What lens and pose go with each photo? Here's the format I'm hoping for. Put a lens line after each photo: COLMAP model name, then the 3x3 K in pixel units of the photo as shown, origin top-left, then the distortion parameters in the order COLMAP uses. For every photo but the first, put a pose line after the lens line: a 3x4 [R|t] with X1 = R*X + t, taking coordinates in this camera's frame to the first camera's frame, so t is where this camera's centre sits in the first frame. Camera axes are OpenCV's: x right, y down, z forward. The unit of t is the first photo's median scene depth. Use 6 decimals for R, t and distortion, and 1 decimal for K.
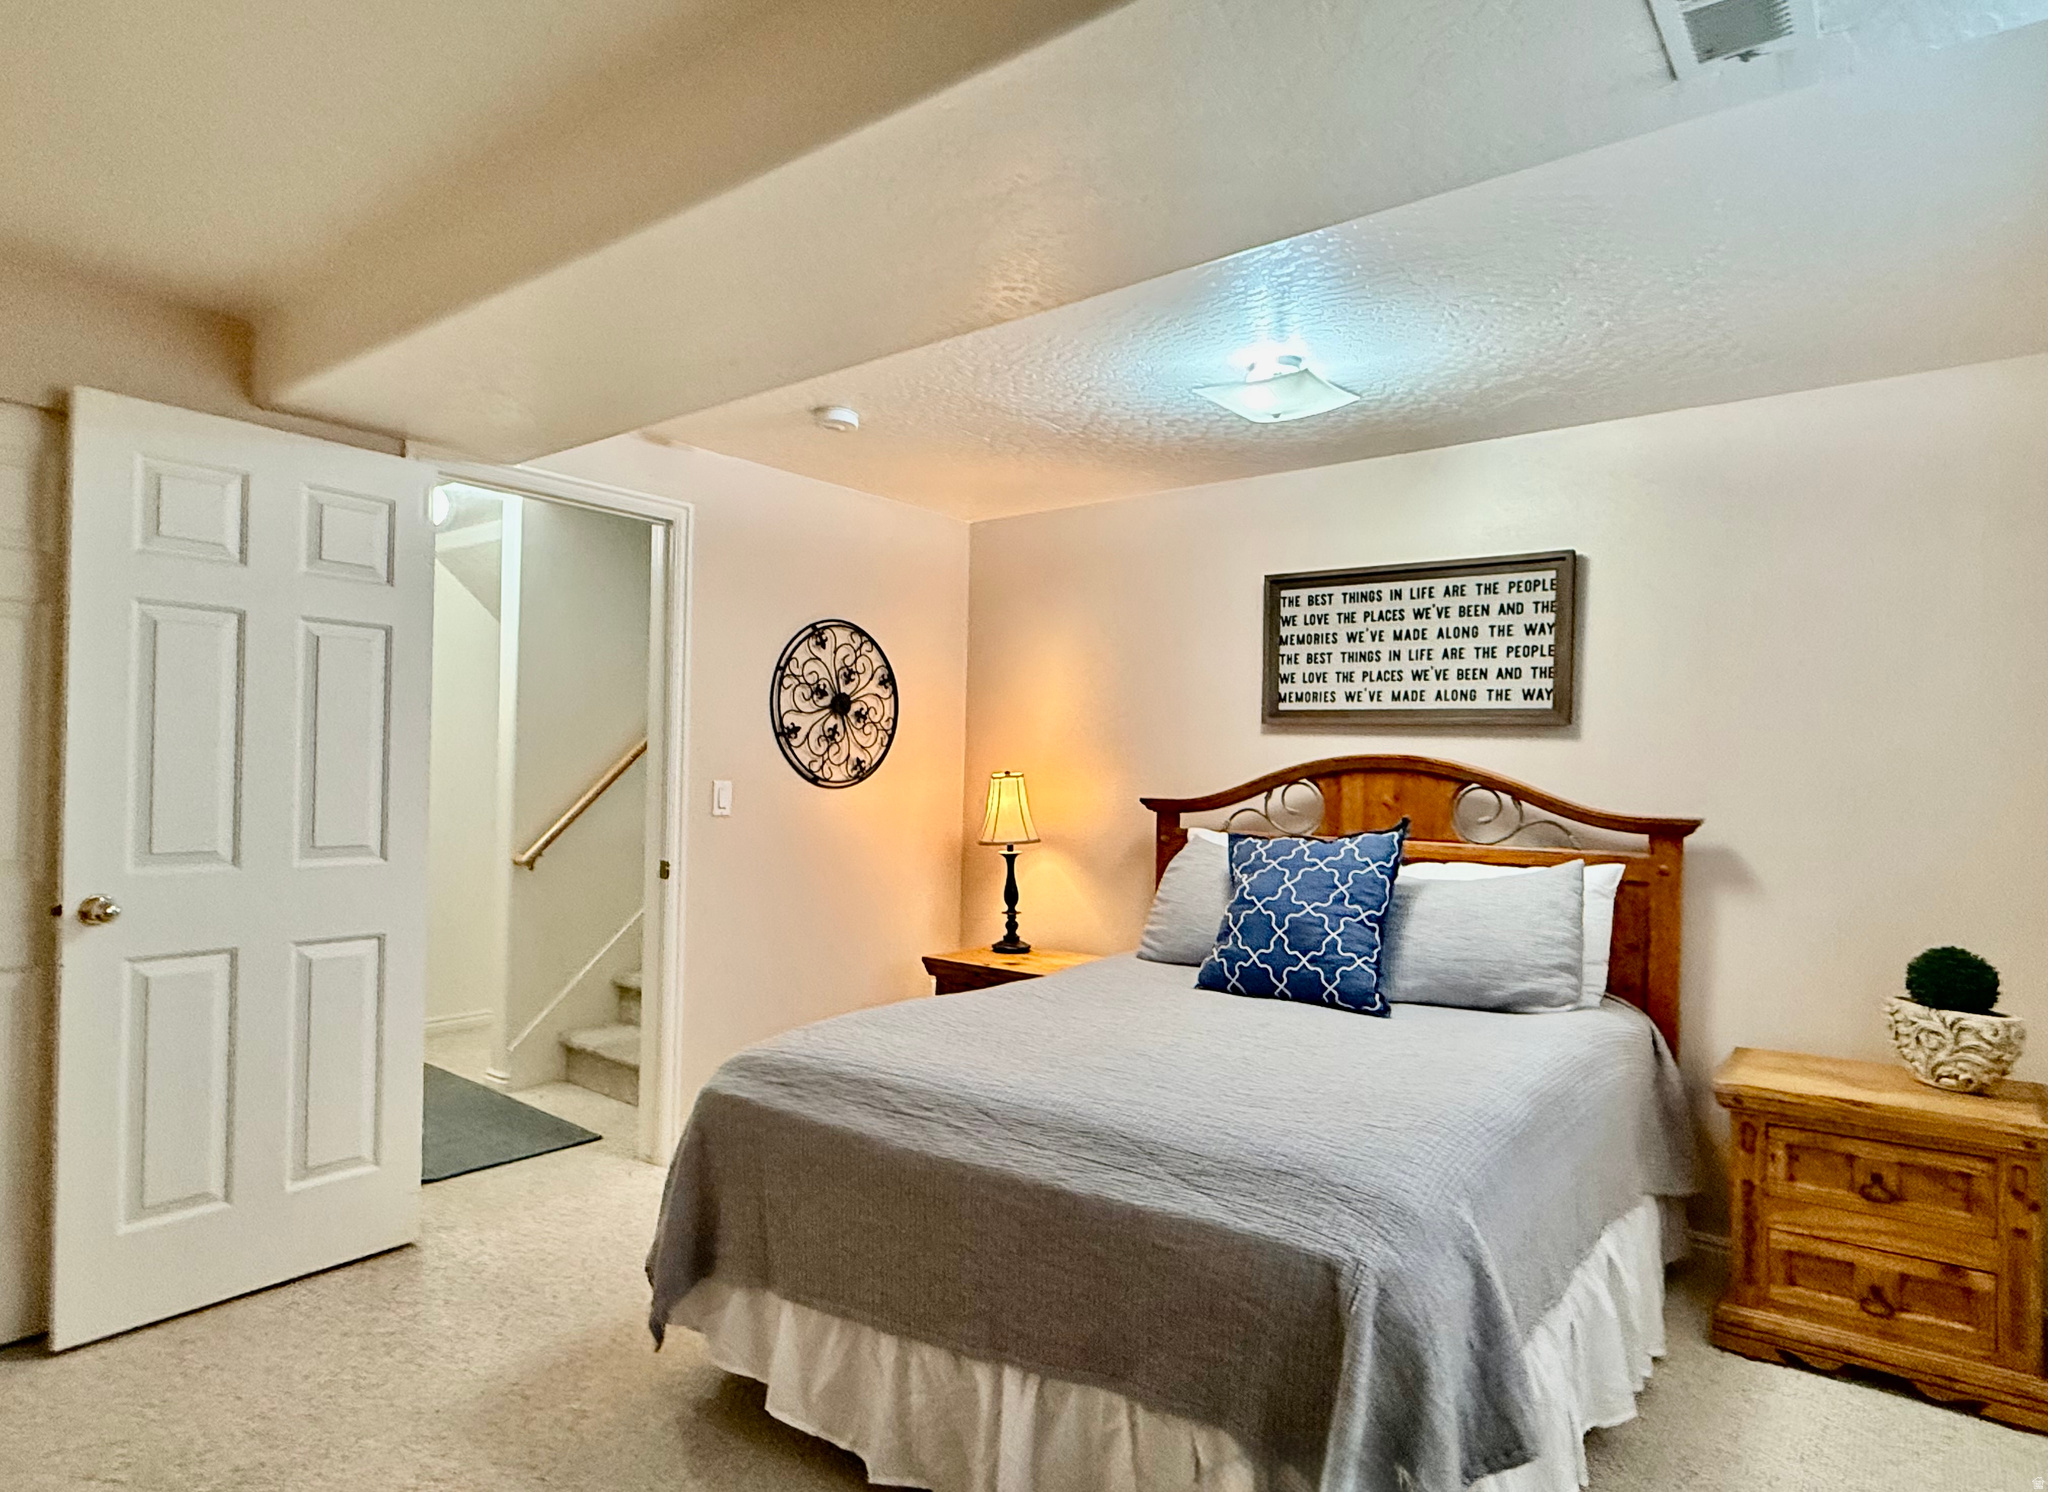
lens RADIAL K [[1154.3, 0, 1026.1], [0, 1154.3, 773.2], [0, 0, 1]] dist [0.001347, 0.000126]
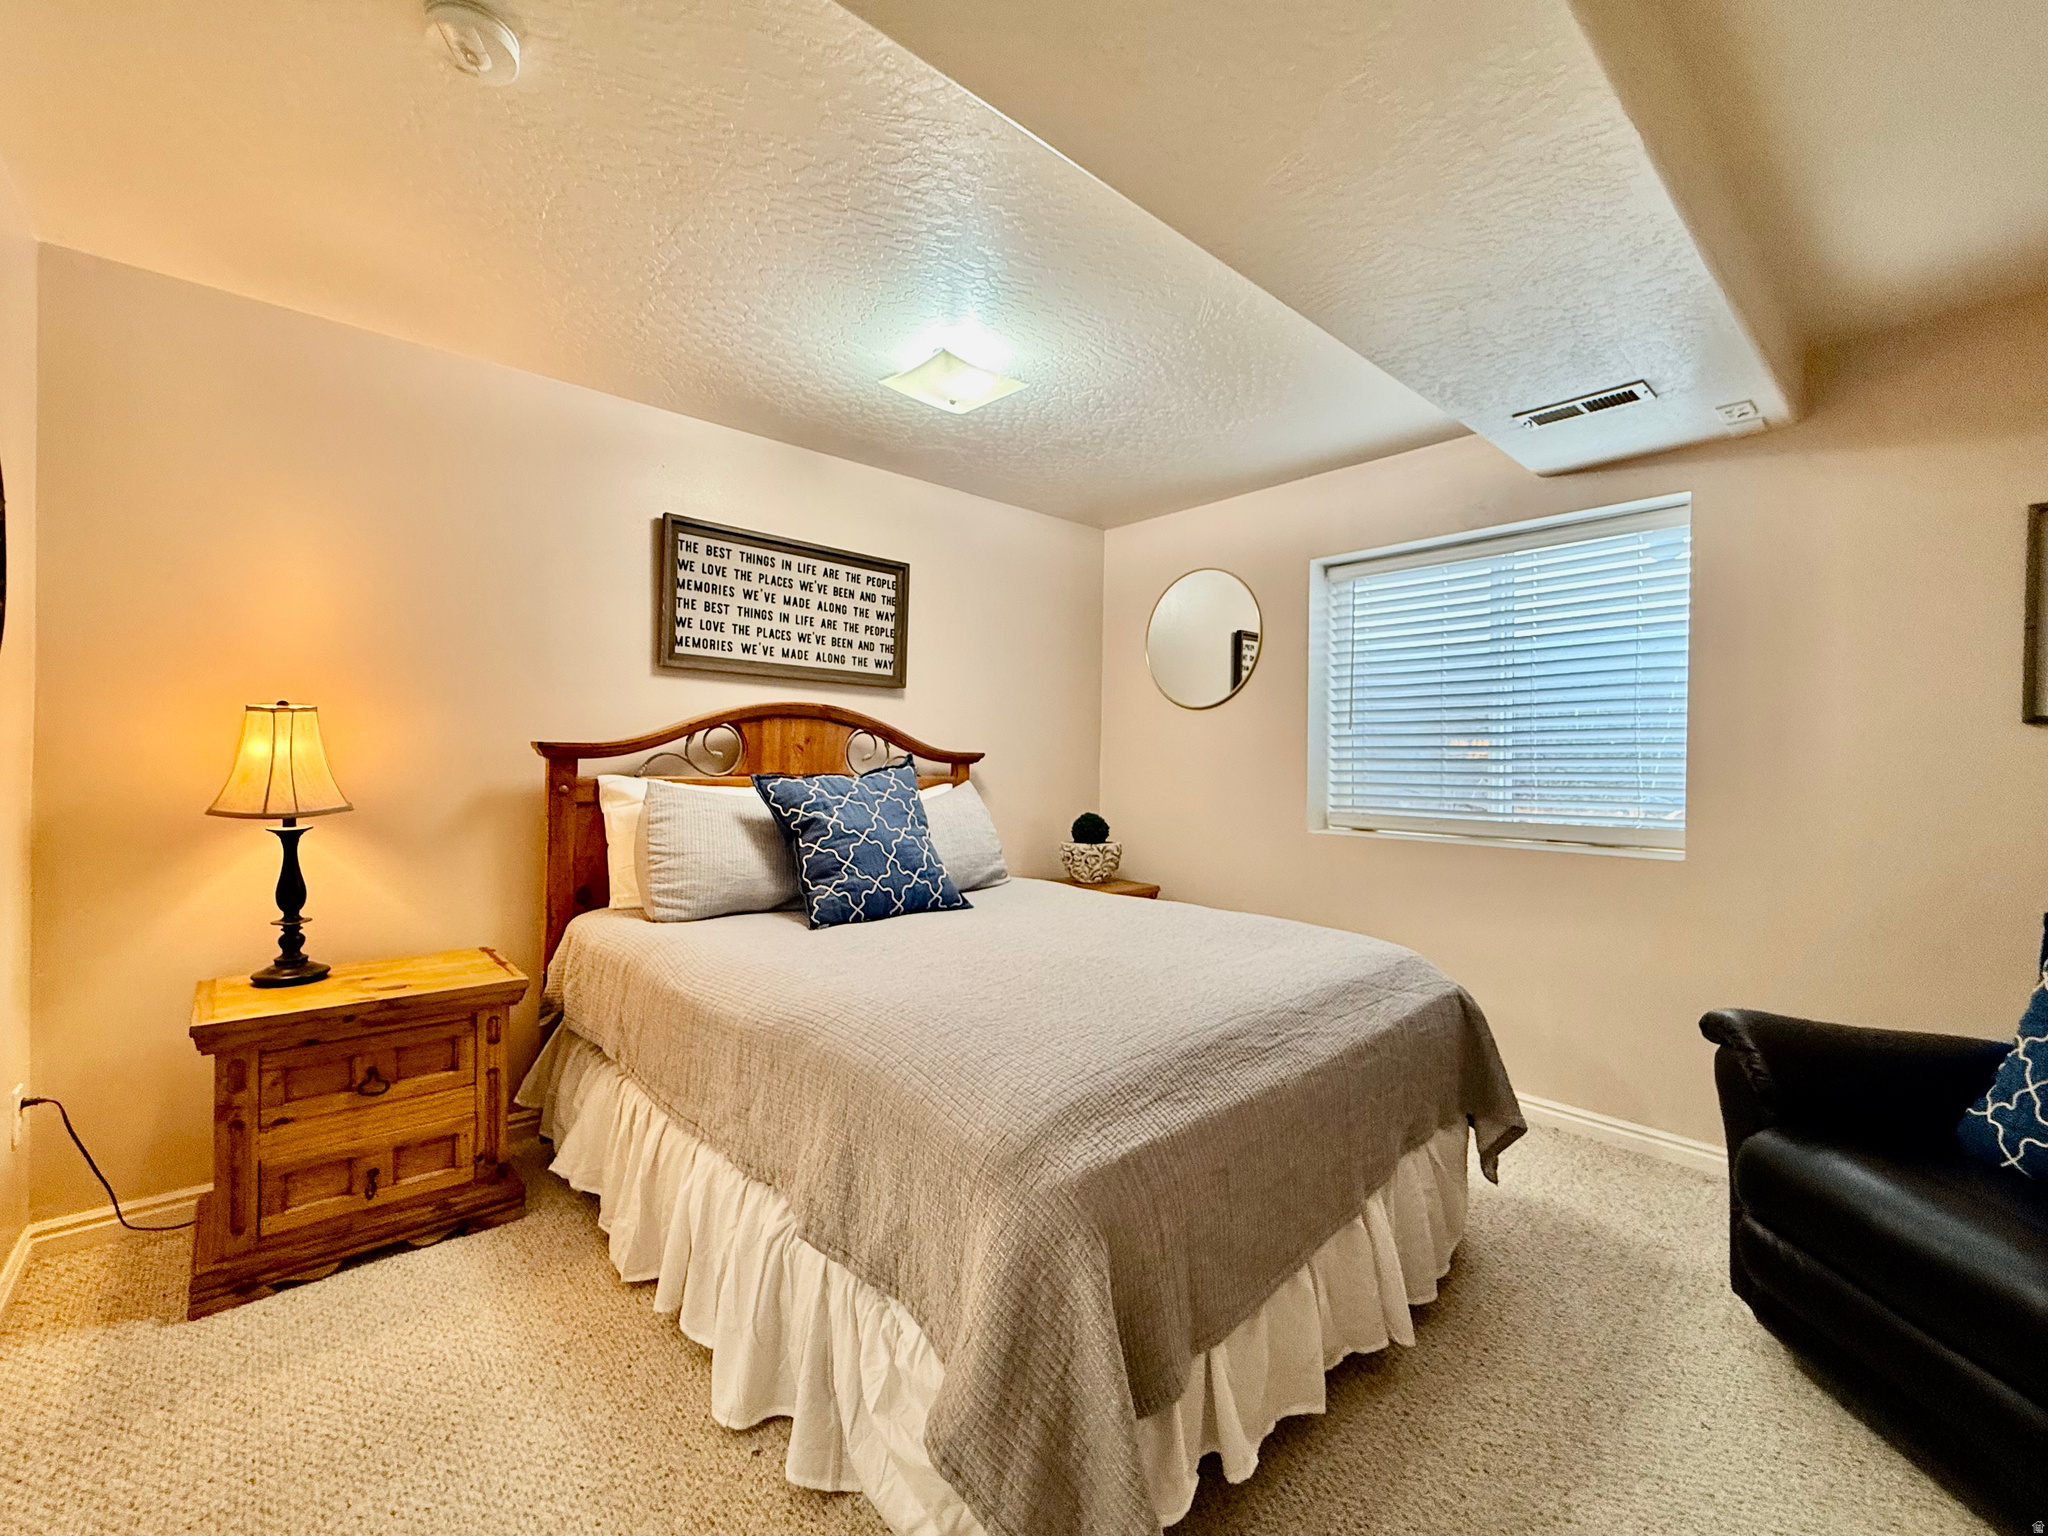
lens RADIAL K [[845.6, 0, 1026.1], [0, 845.6, 765.3], [0, 0, 1]] dist [0.001014, 0.000017]
pose [[0.177250, -0.024356, 0.983864, -0.477207], [-0.007558, 0.999631, 0.026108, 0.021991], [-0.984137, -0.012063, 0.177000, 0.614424]]
